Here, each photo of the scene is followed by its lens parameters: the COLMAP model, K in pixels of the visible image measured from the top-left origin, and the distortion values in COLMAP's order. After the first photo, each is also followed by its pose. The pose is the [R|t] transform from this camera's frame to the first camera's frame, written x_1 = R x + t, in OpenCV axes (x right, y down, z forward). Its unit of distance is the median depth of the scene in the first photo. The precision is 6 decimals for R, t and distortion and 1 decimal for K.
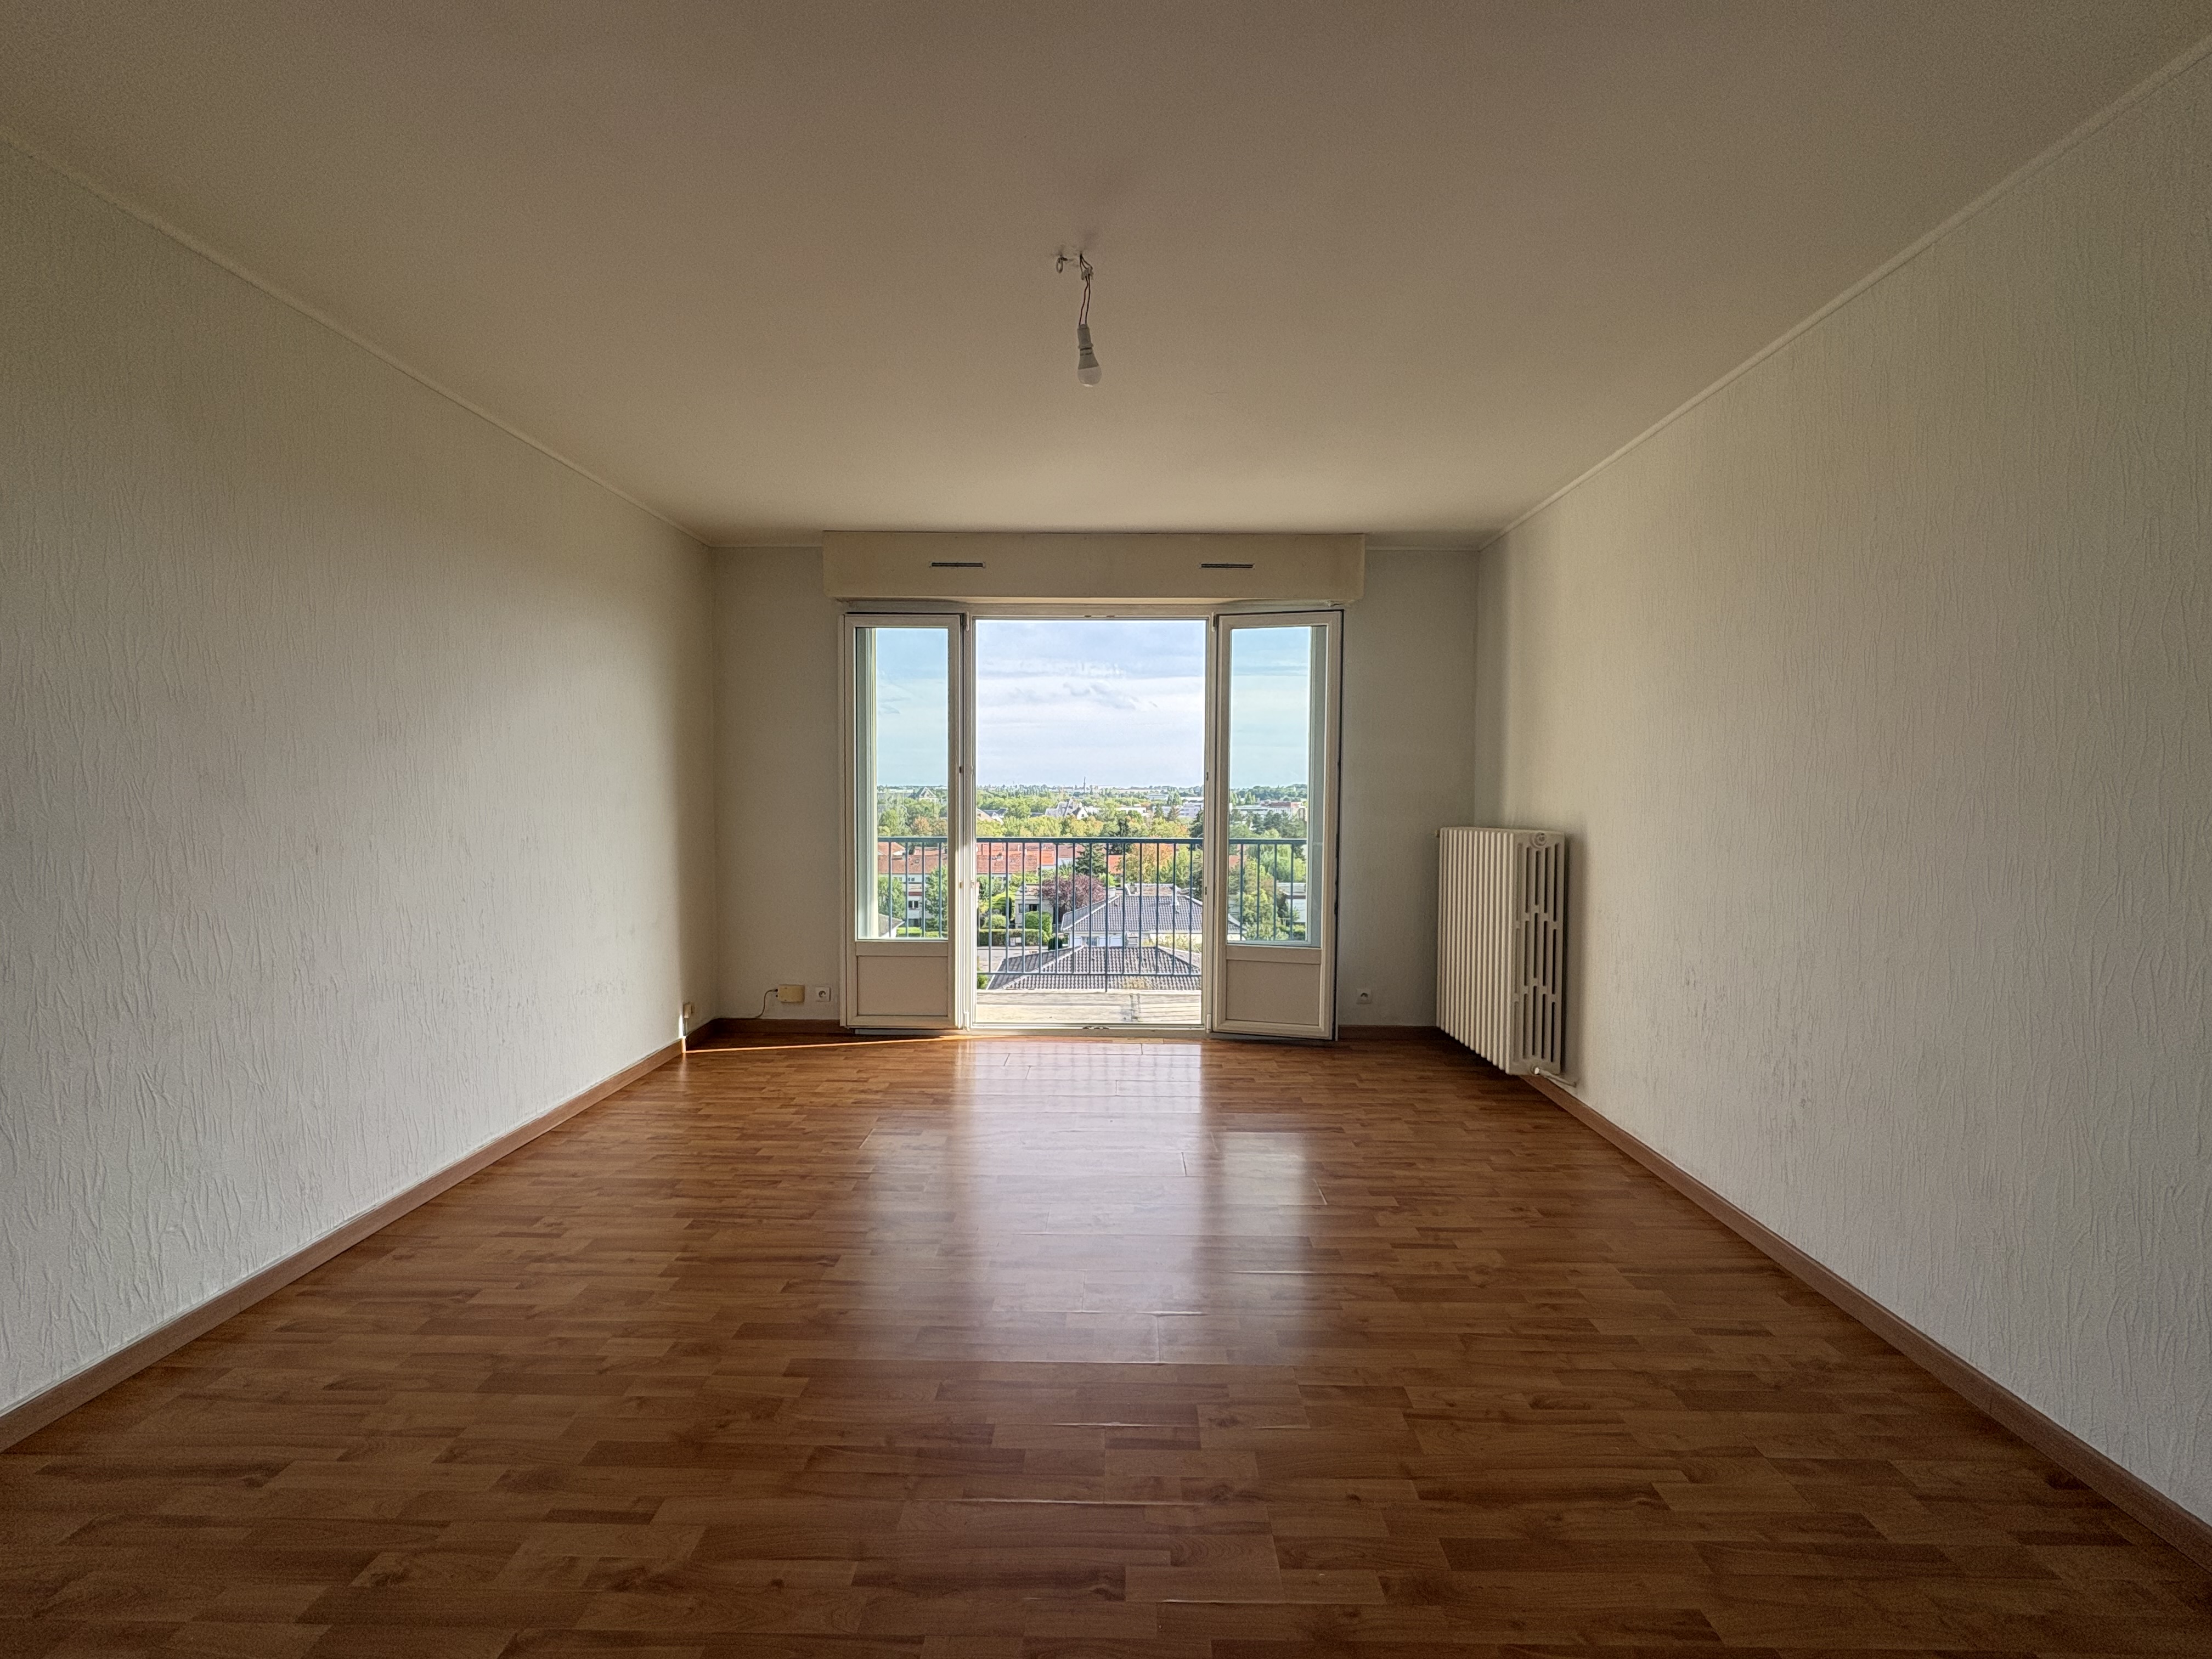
lens RADIAL K [[878.0, 0, 1111.1], [0, 878.0, 828.3], [0, 0, 1]] dist [-0.000260, 0.000383]
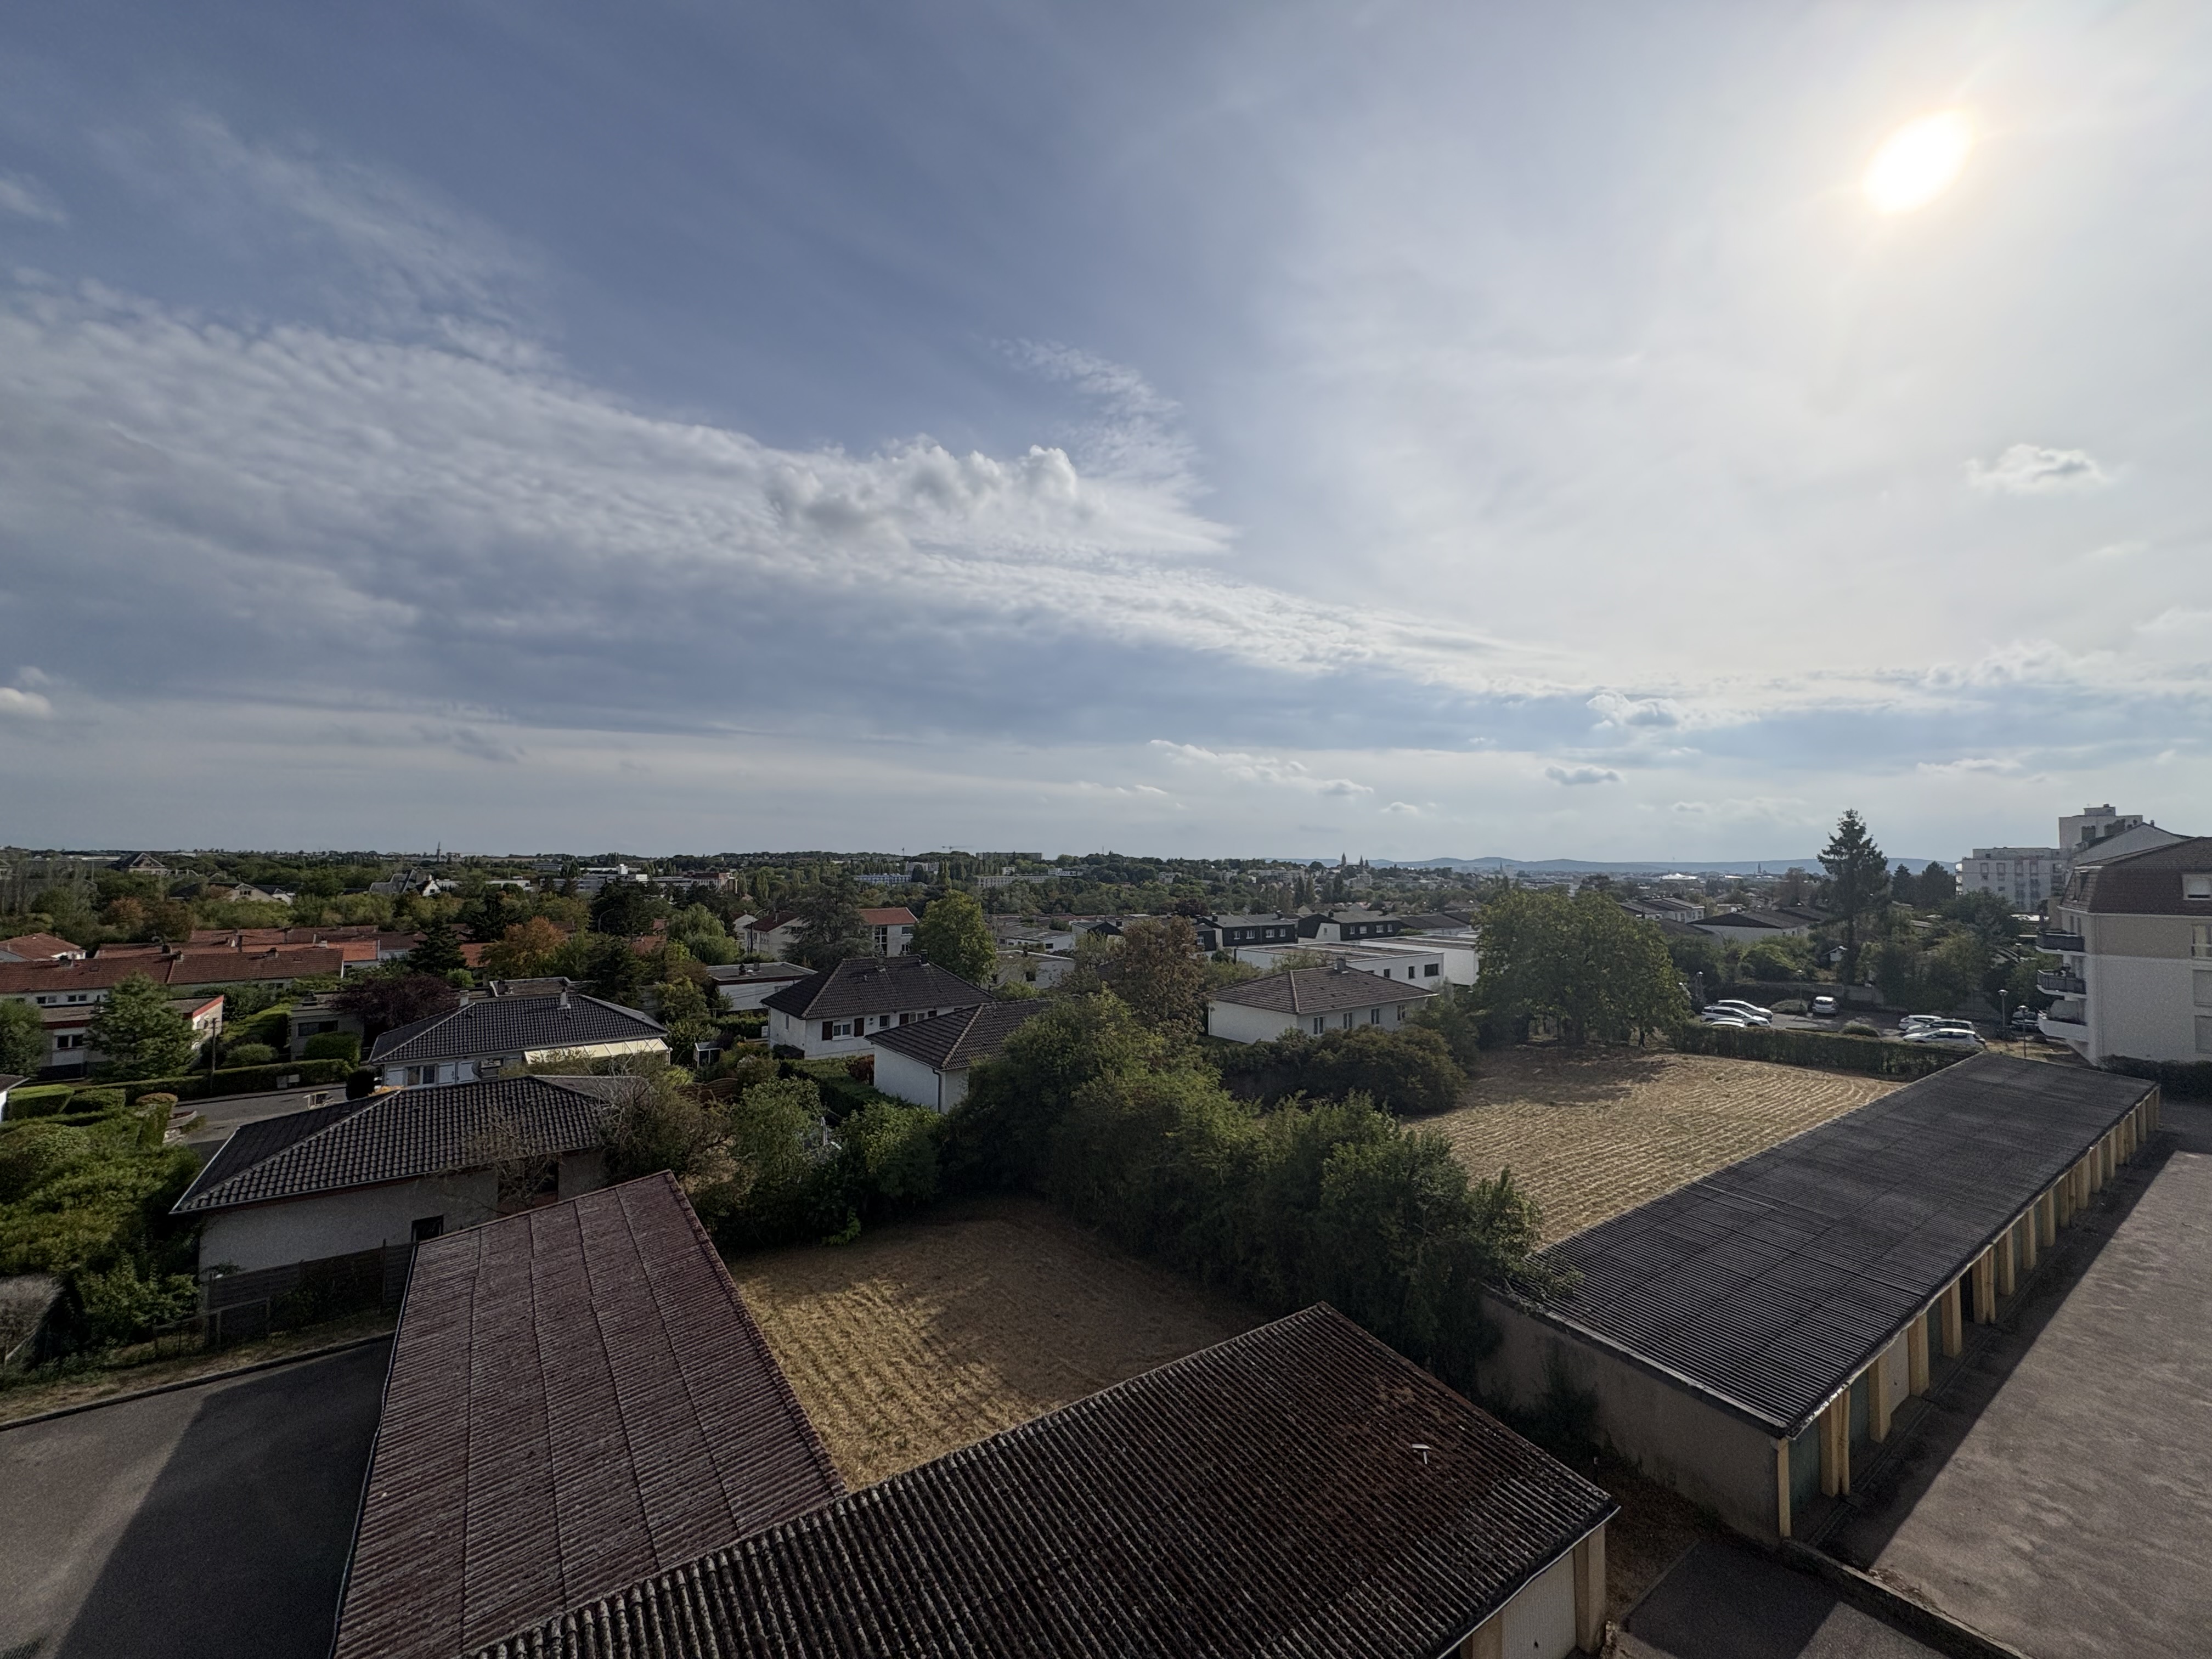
lens RADIAL K [[878.0, 0, 1115.6], [0, 878.0, 812.5], [0, 0, 1]] dist [-0.000260, 0.000383]
pose [[0.810192, 0.036235, 0.585043, 0.087072], [0.021022, 0.995649, -0.090778, -0.054836], [-0.585787, 0.085846, 0.805906, 1.340741]]
